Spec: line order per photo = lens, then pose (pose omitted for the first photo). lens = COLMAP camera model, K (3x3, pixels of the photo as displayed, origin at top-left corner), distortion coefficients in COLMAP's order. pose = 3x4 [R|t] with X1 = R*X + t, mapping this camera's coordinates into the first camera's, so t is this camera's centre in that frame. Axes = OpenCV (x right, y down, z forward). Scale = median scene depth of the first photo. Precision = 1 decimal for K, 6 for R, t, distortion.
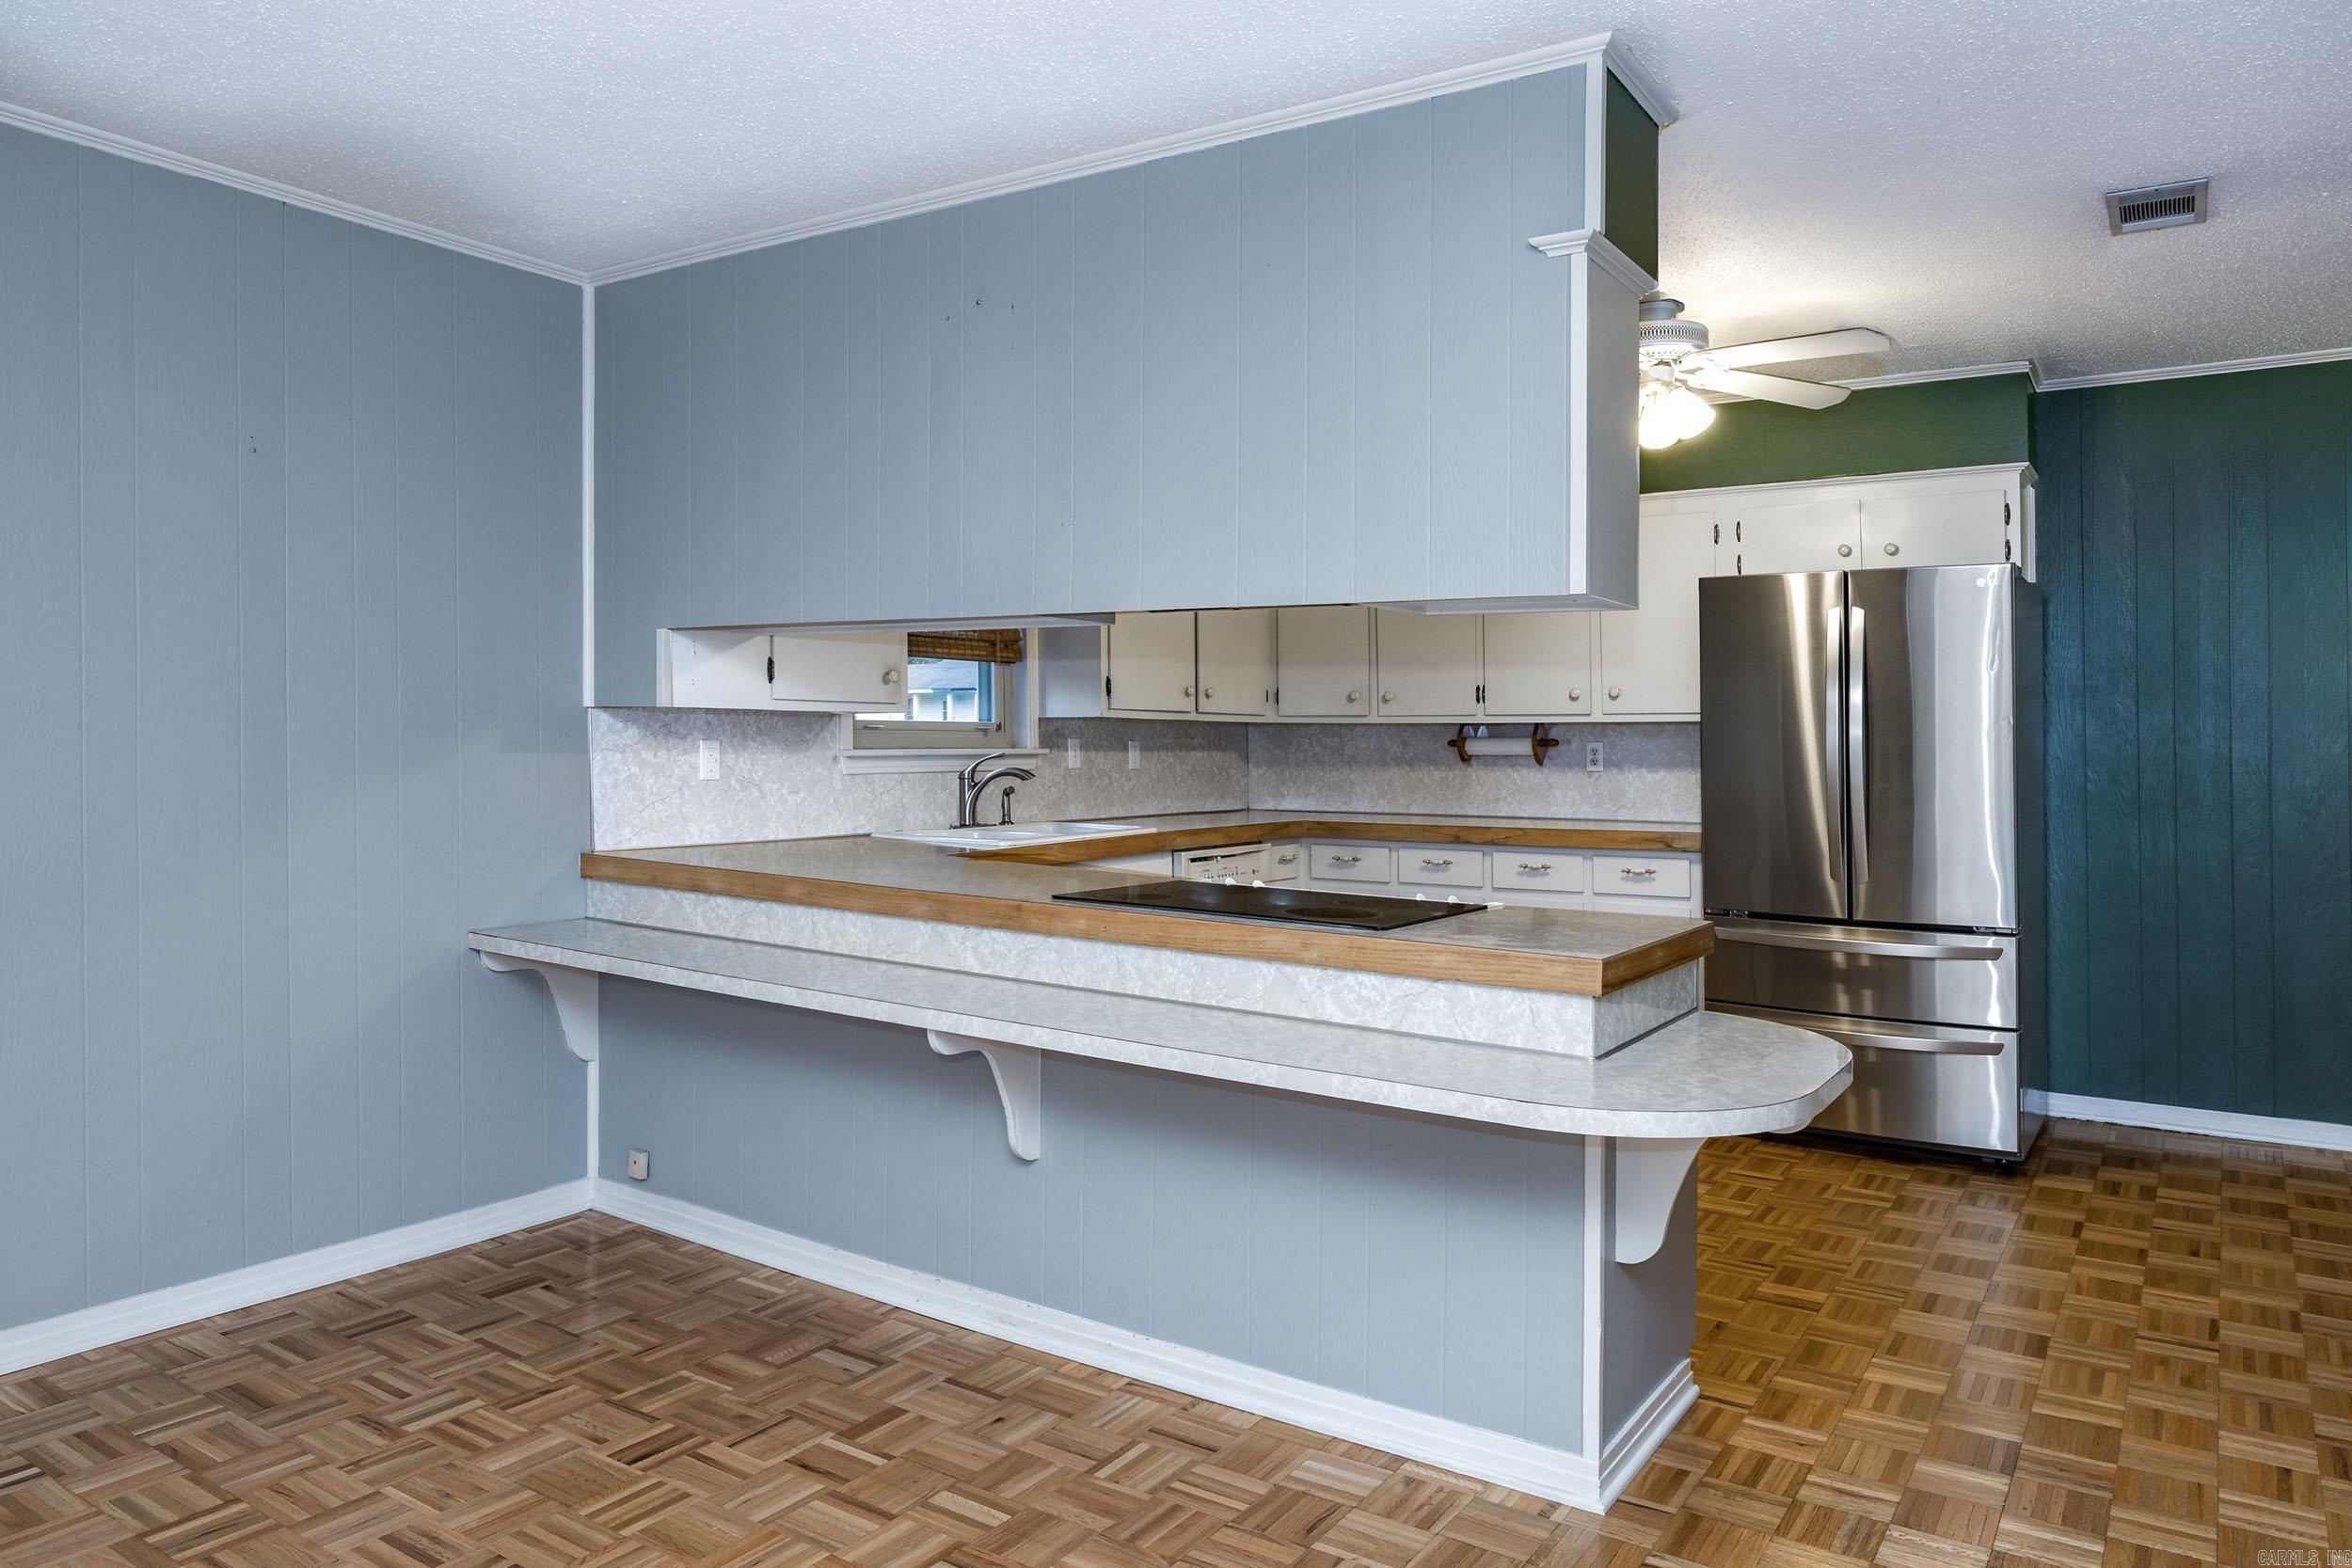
lens RADIAL K [[1600.0, 0, 1178.7], [0, 1600.0, 732.6], [0, 0, 1]] dist [-0.004448, -0.001978]
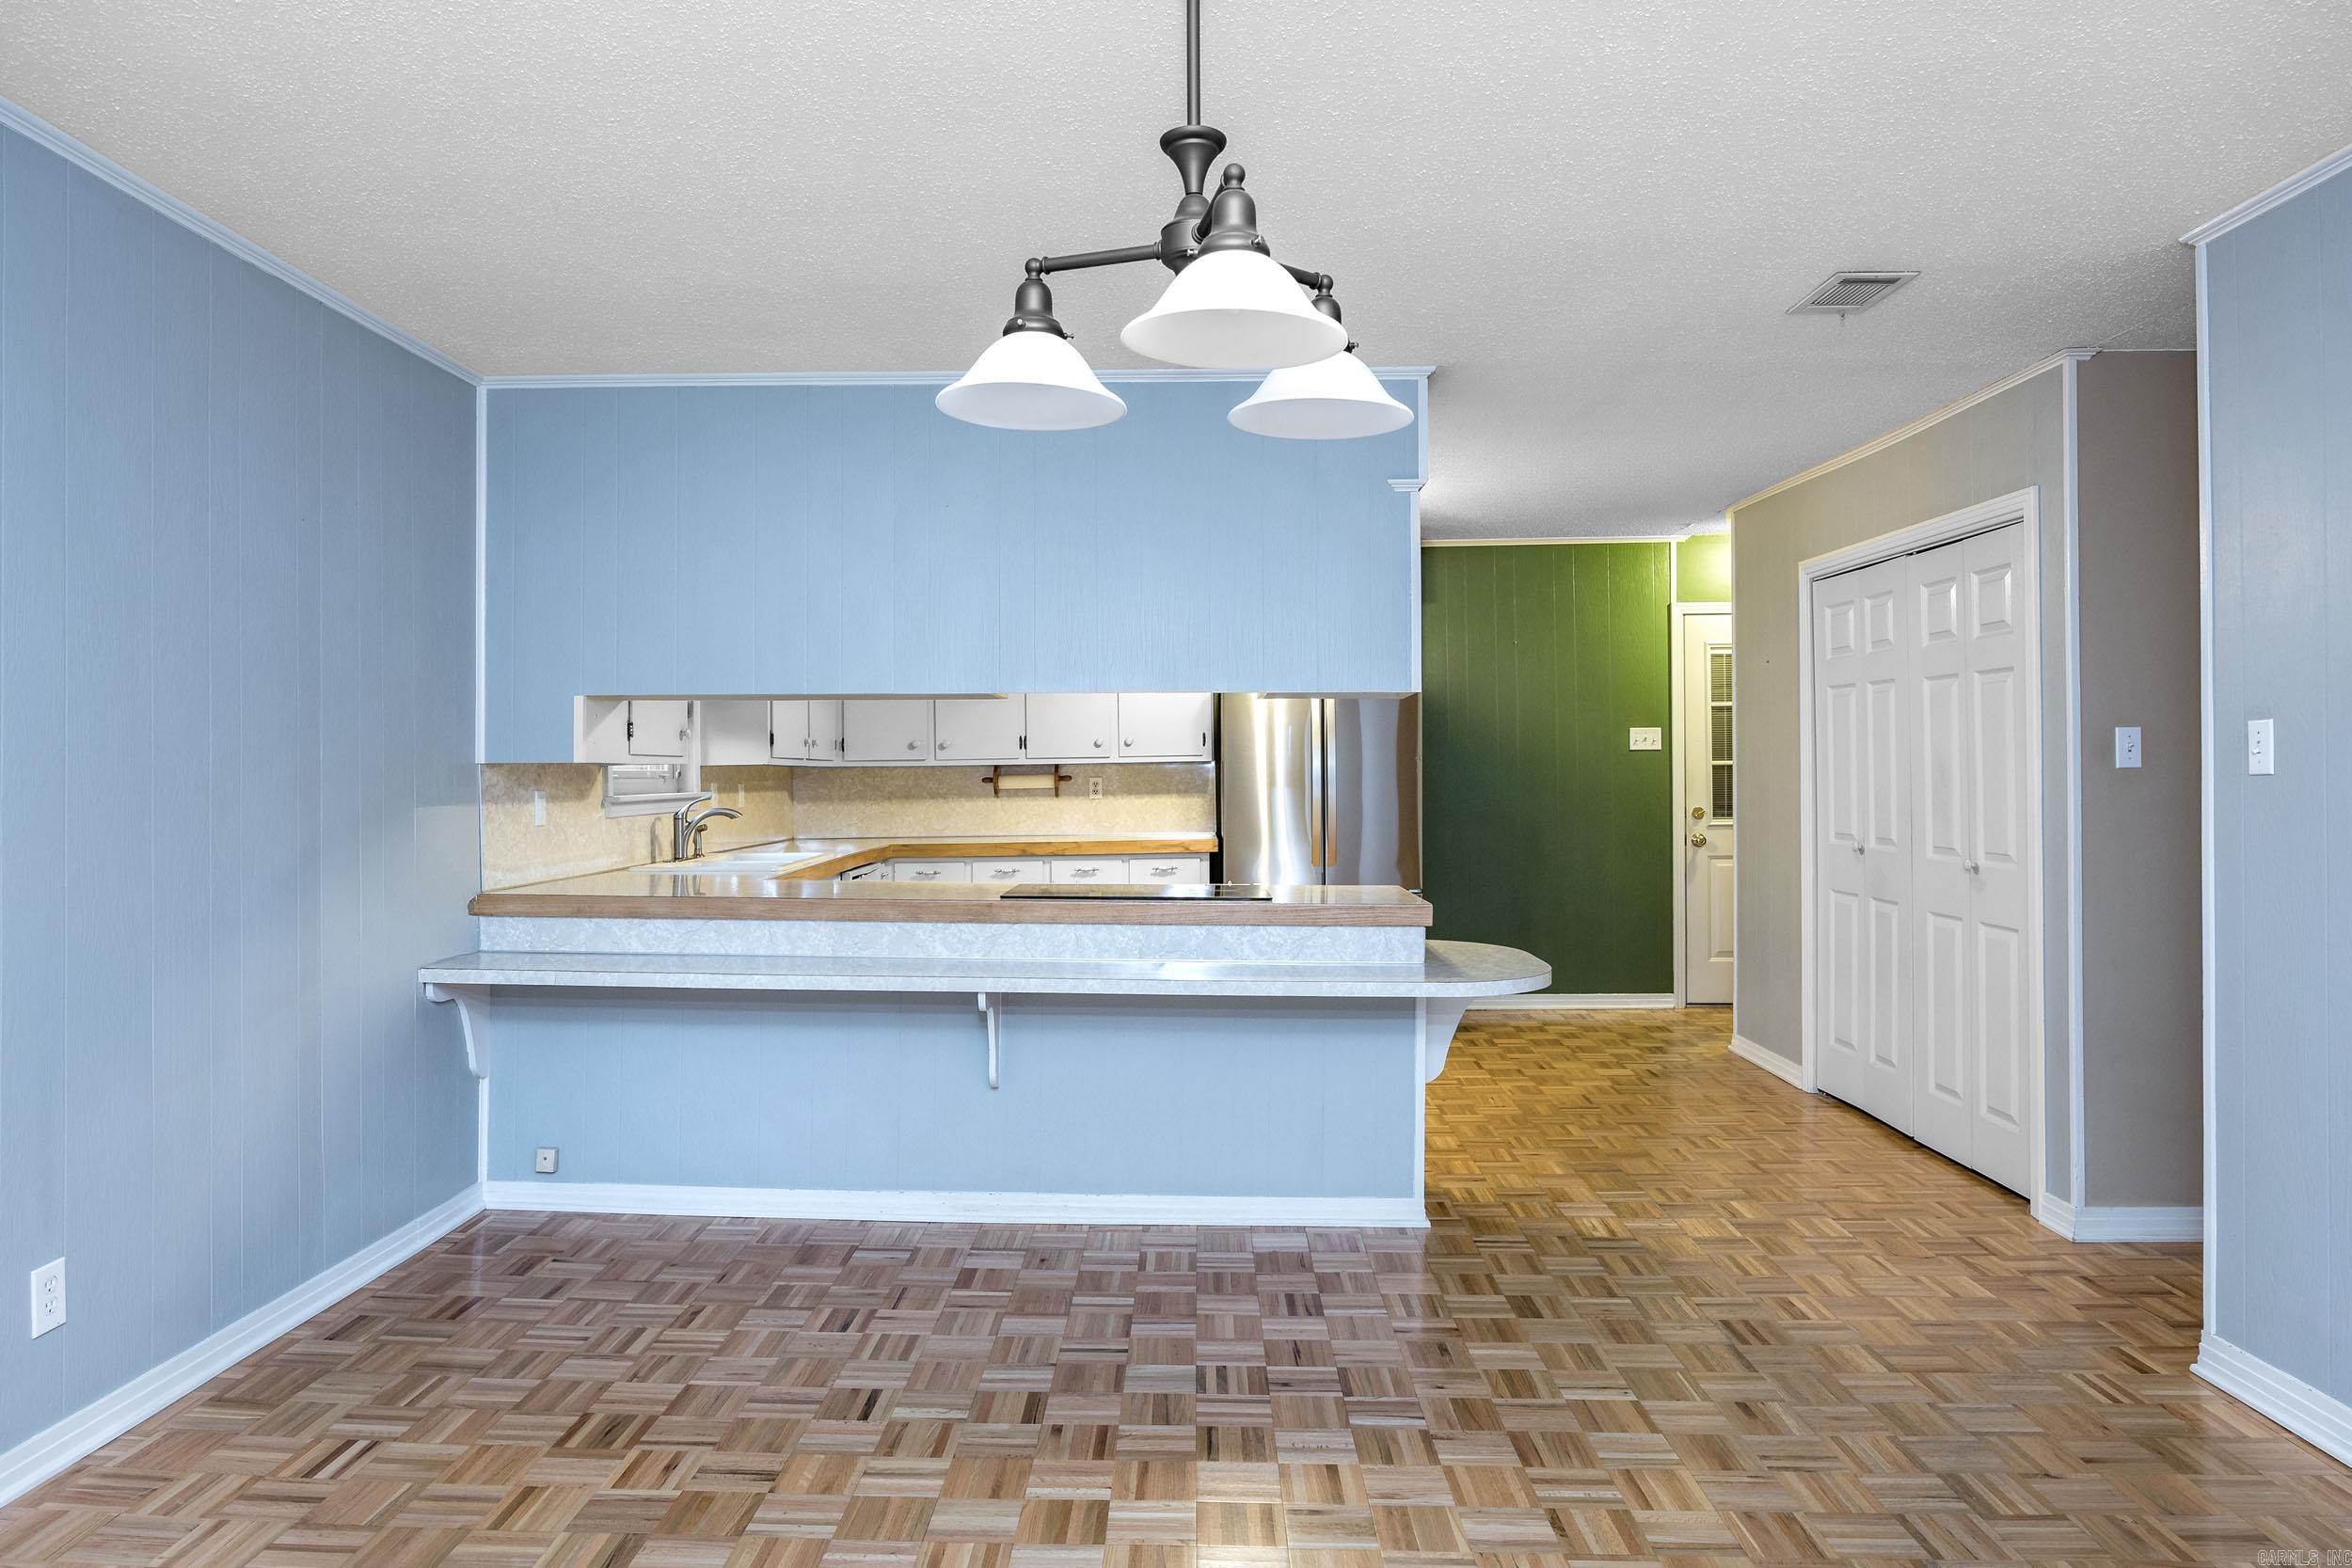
lens RADIAL K [[1412.3, 0, 1176.0], [0, 1412.3, 784.0], [0, 0, 1]] dist [-0.004890, -0.001888]
pose [[0.860168, -0.021353, 0.509563, -0.456786], [0.015680, 0.999758, 0.015426, -0.009003], [-0.509769, -0.005279, 0.860295, -0.101538]]
